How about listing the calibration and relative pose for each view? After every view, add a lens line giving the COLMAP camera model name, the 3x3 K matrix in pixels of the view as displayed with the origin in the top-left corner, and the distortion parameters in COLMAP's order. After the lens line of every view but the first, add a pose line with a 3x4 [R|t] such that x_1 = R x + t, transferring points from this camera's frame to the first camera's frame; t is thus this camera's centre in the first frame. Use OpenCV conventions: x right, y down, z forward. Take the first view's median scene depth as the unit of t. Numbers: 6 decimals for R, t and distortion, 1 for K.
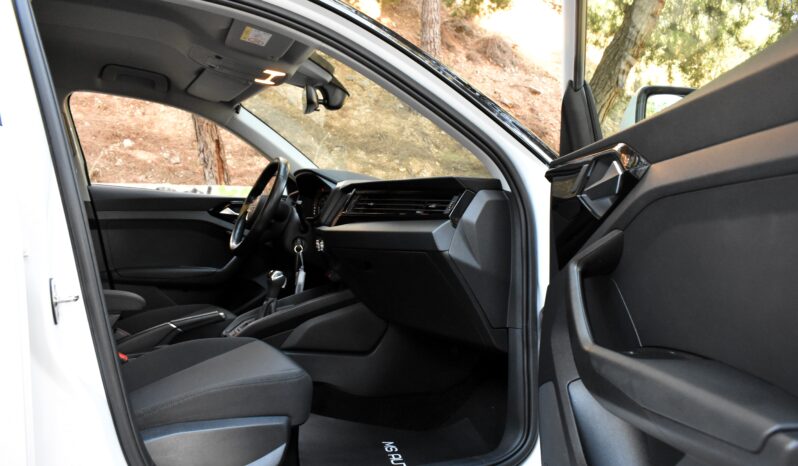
lens RADIAL K [[647.8, 0, 396.4], [0, 647.8, 237.1], [0, 0, 1]] dist [-0.081485, -0.006577]
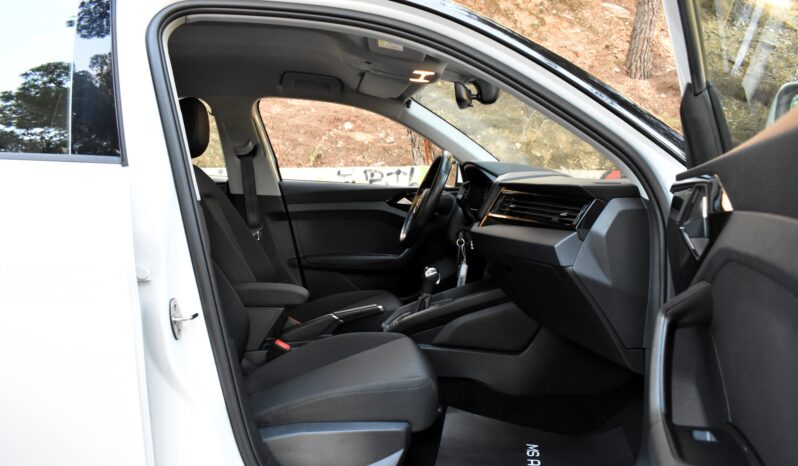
lens RADIAL K [[623.8, 0, 398.8], [0, 623.8, 246.3], [0, 0, 1]] dist [-0.092636, 0.004527]
pose [[0.937481, 0.013953, -0.347757, 0.108489], [0.011545, 0.997400, 0.071140, -0.051217], [0.347846, -0.070707, 0.934882, 0.057519]]
